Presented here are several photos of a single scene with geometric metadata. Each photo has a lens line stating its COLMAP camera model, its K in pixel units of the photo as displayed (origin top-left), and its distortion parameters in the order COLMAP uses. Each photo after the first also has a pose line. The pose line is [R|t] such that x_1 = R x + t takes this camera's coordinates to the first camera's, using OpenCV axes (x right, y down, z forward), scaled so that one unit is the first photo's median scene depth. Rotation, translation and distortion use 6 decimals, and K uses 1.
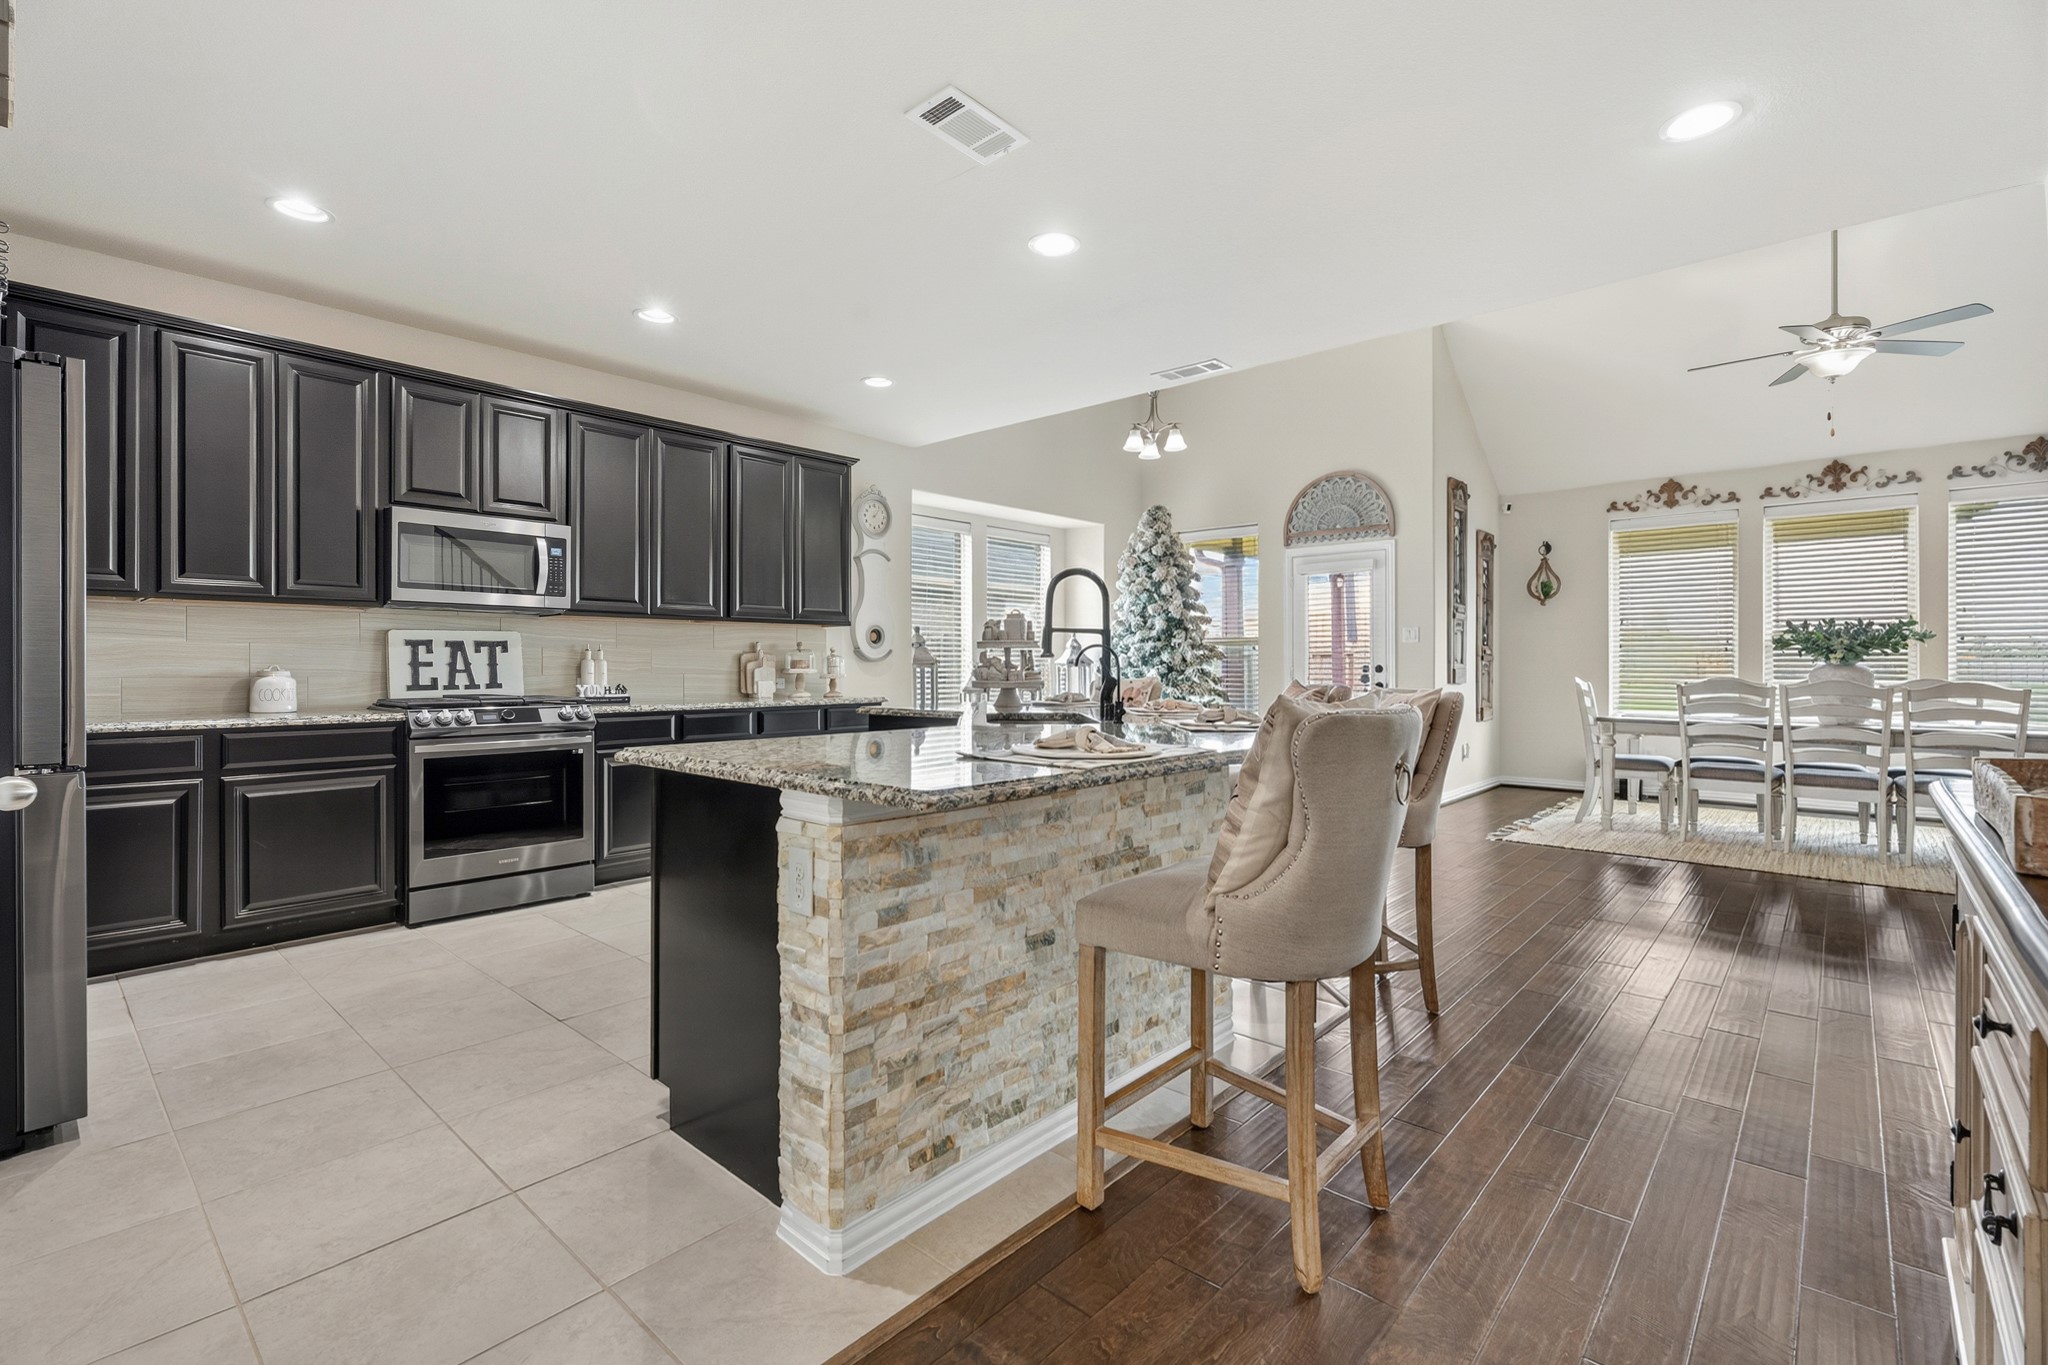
lens RADIAL K [[924.2, 0, 1020.4], [0, 924.2, 660.3], [0, 0, 1]] dist [-0.000897, 0.003858]
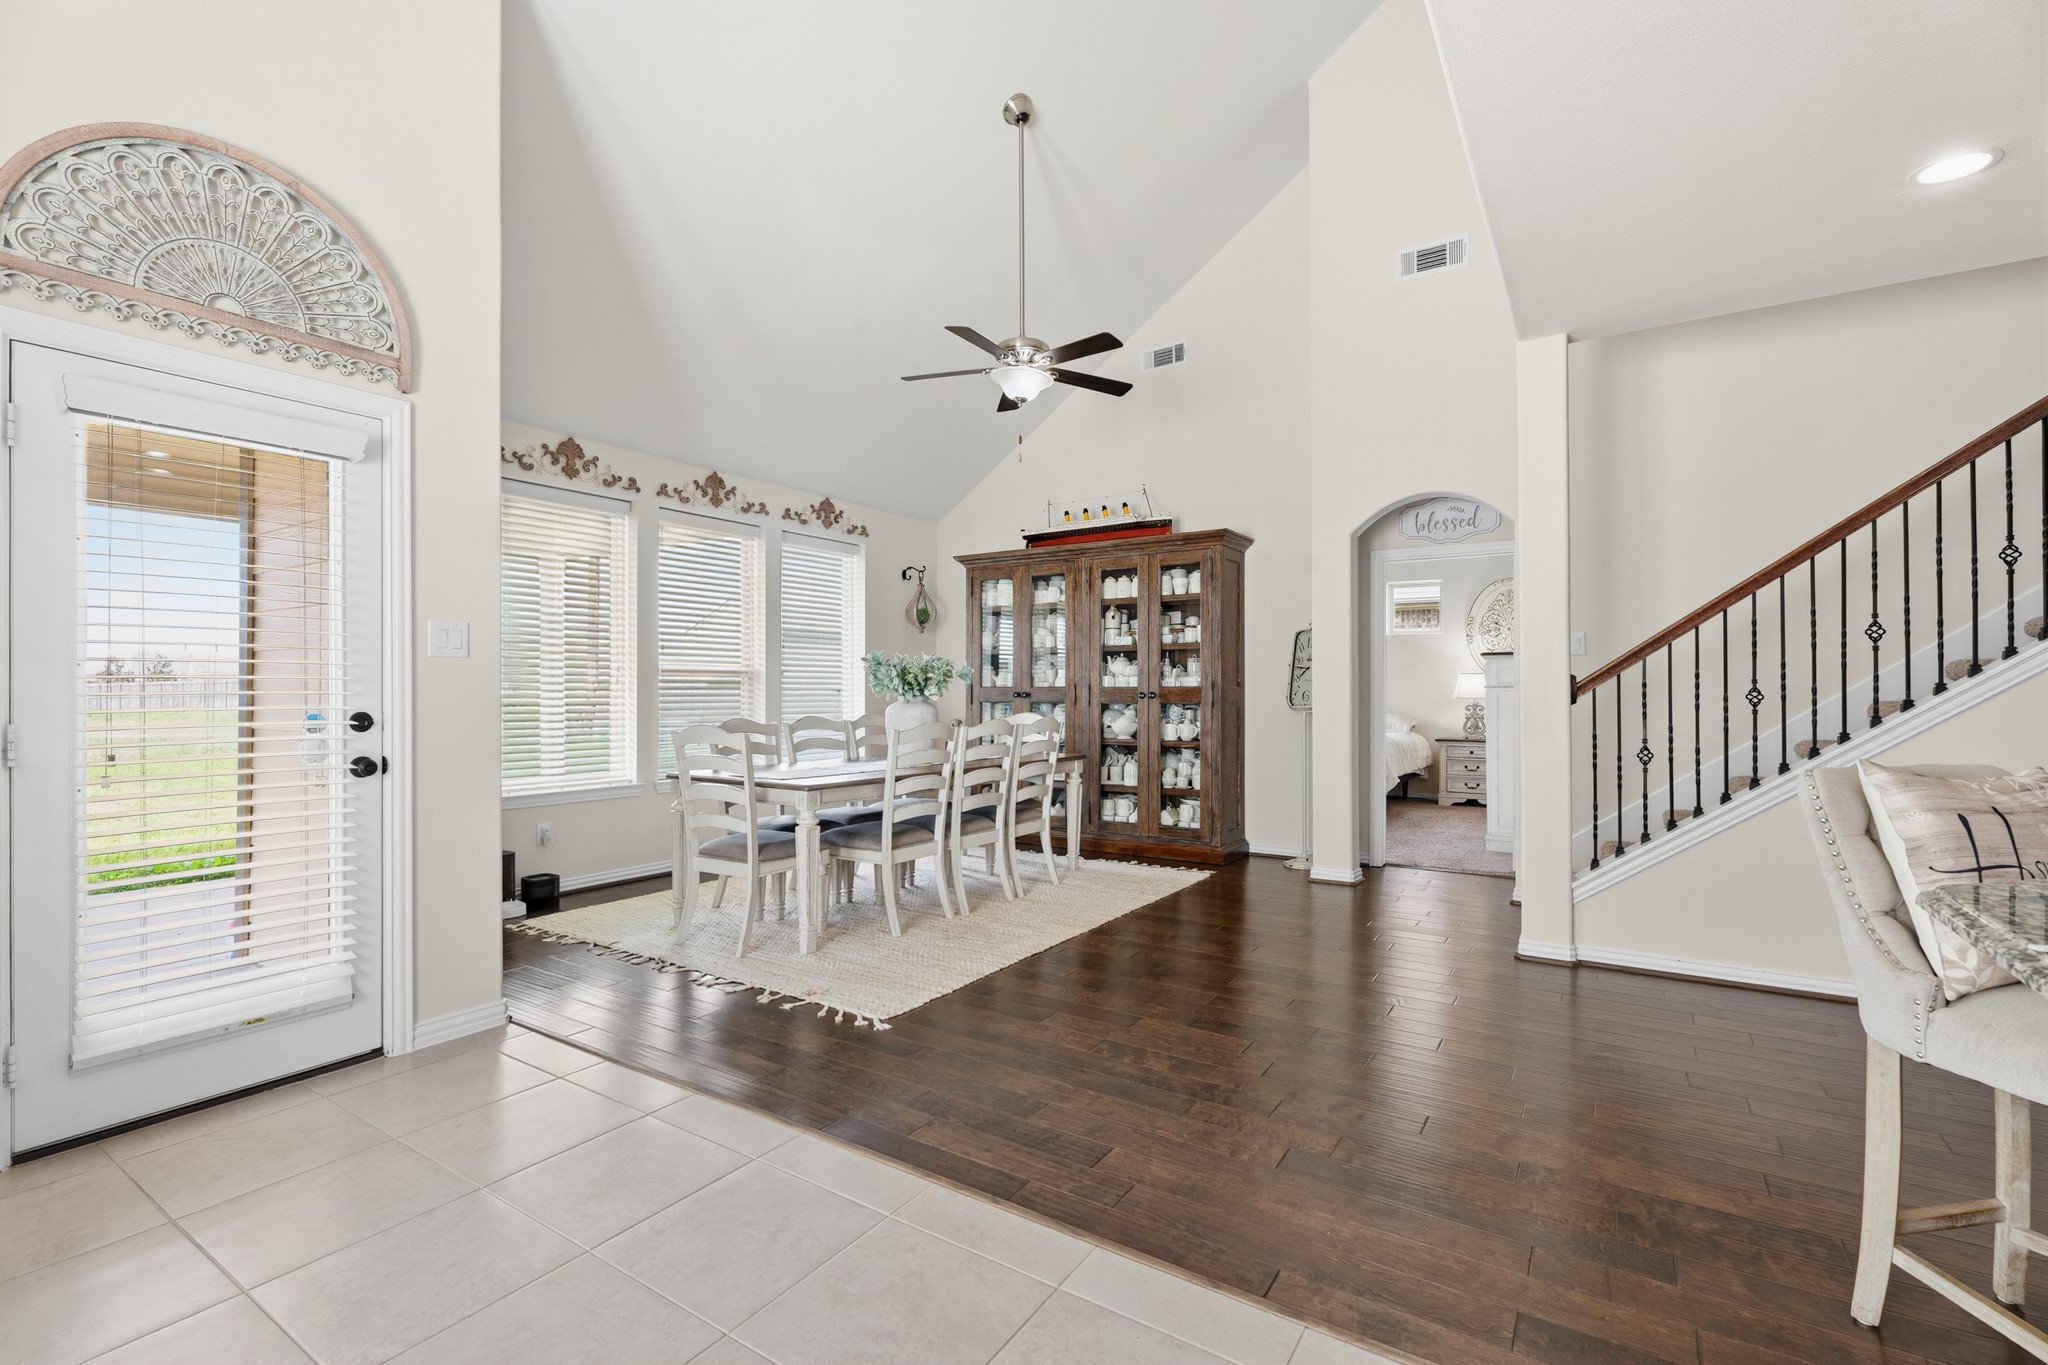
lens RADIAL K [[903.0, 0, 1024.0], [0, 903.0, 682.5], [0, 0, 1]] dist [-0.000905, -0.000431]
pose [[-0.148097, 0.008984, 0.988932, -0.027010], [0.002358, 0.999959, -0.008731, -0.003419], [-0.988970, 0.001039, -0.148112, 0.829782]]
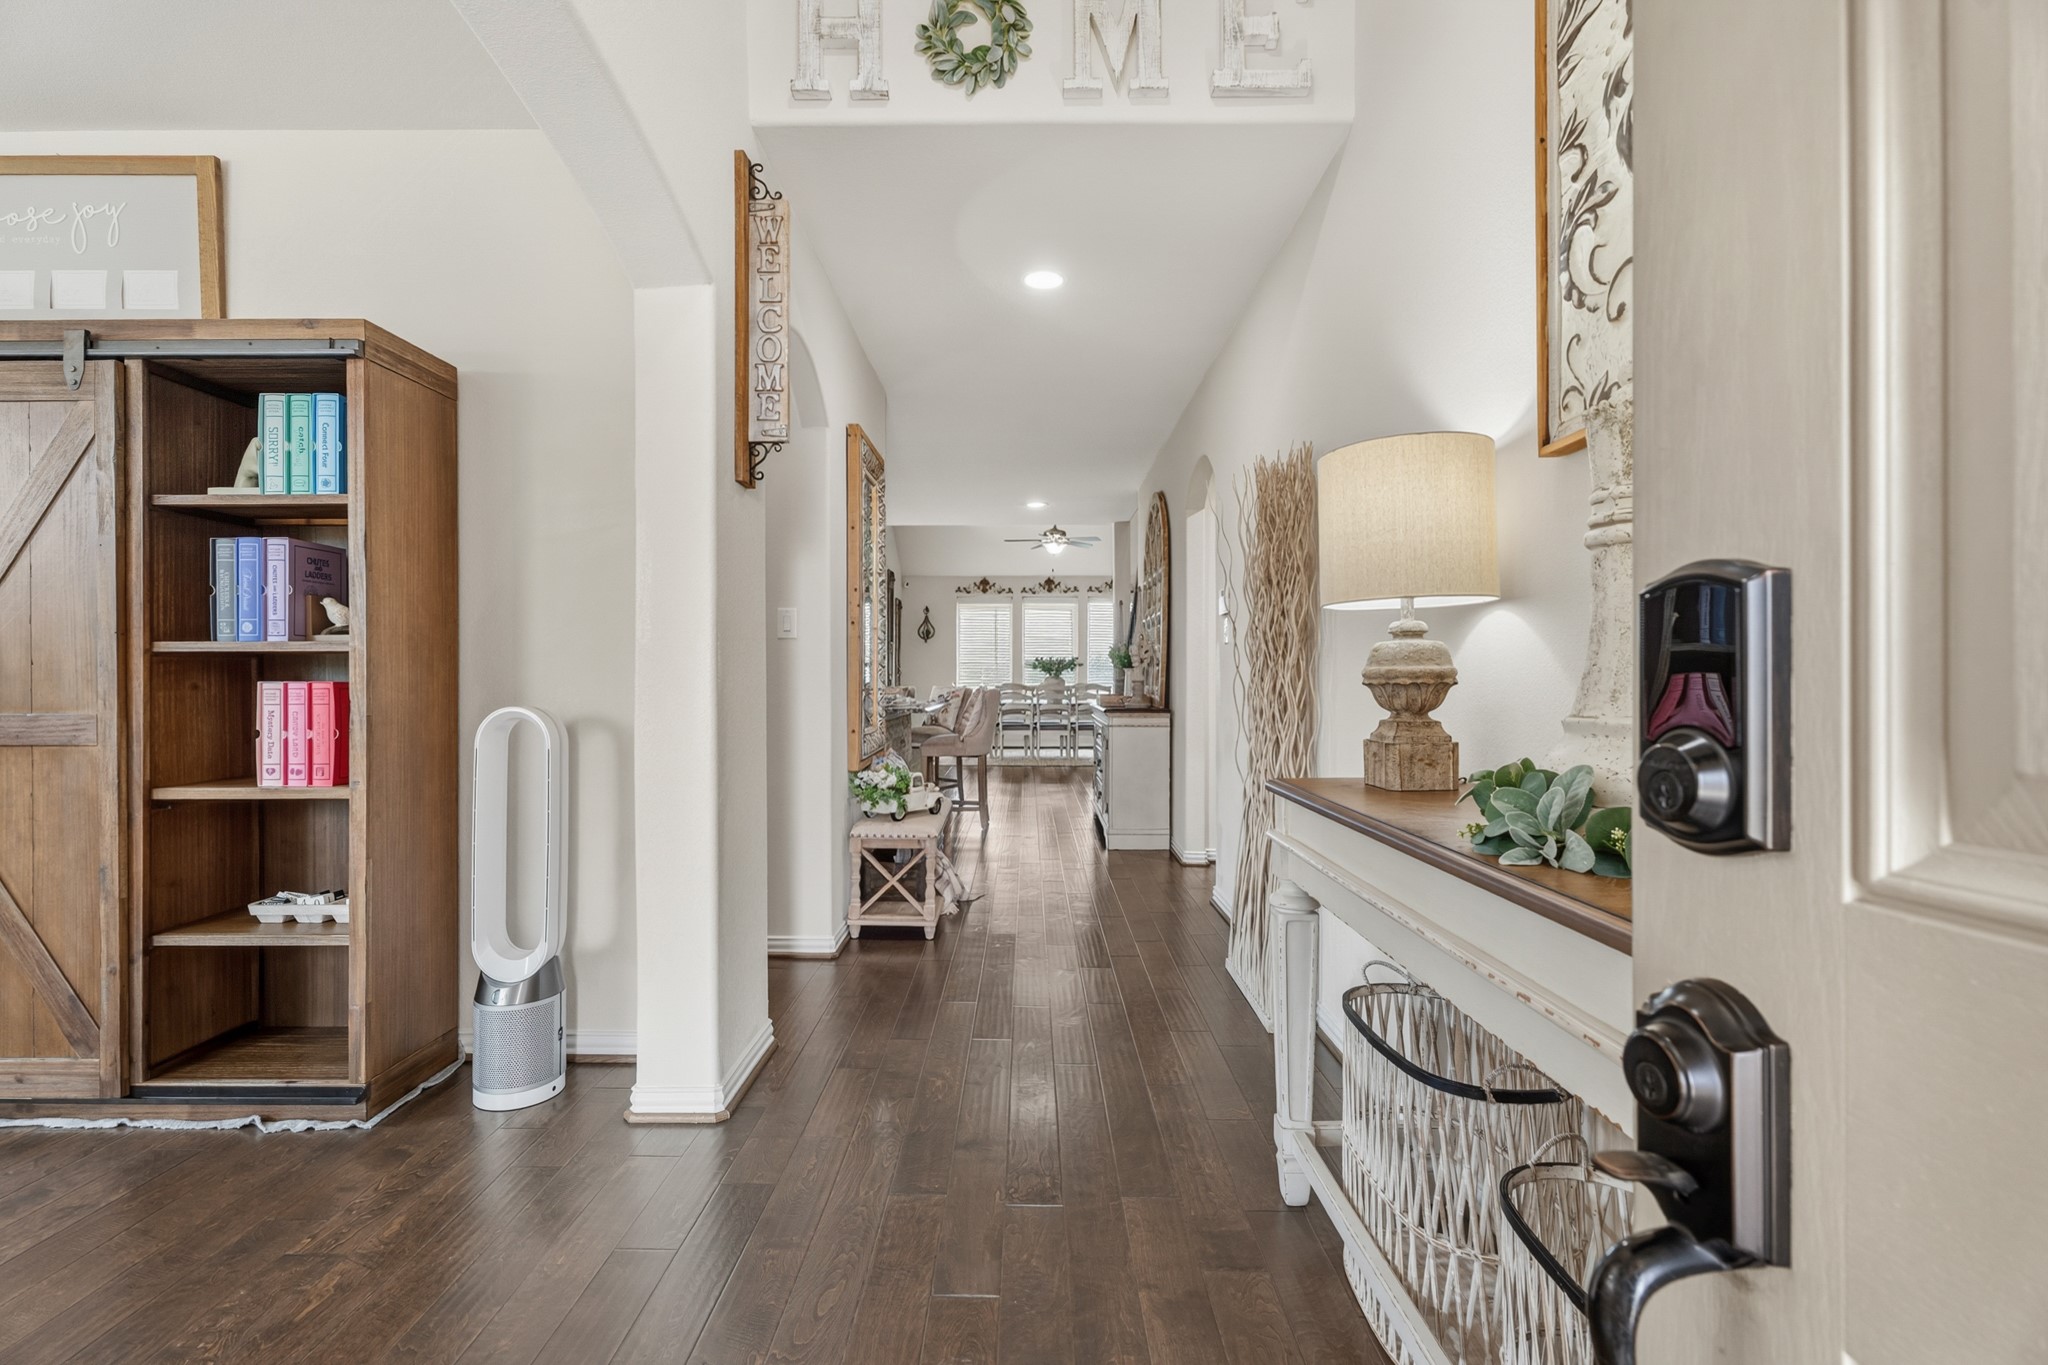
lens RADIAL K [[924.2, 0, 1020.4], [0, 924.2, 660.3], [0, 0, 1]] dist [-0.000897, 0.003858]
pose [[0.745557, 0.002862, 0.666436, -0.557982], [0.000405, 0.999989, -0.004747, -0.019140], [-0.666442, 0.003809, 0.745547, -0.513168]]
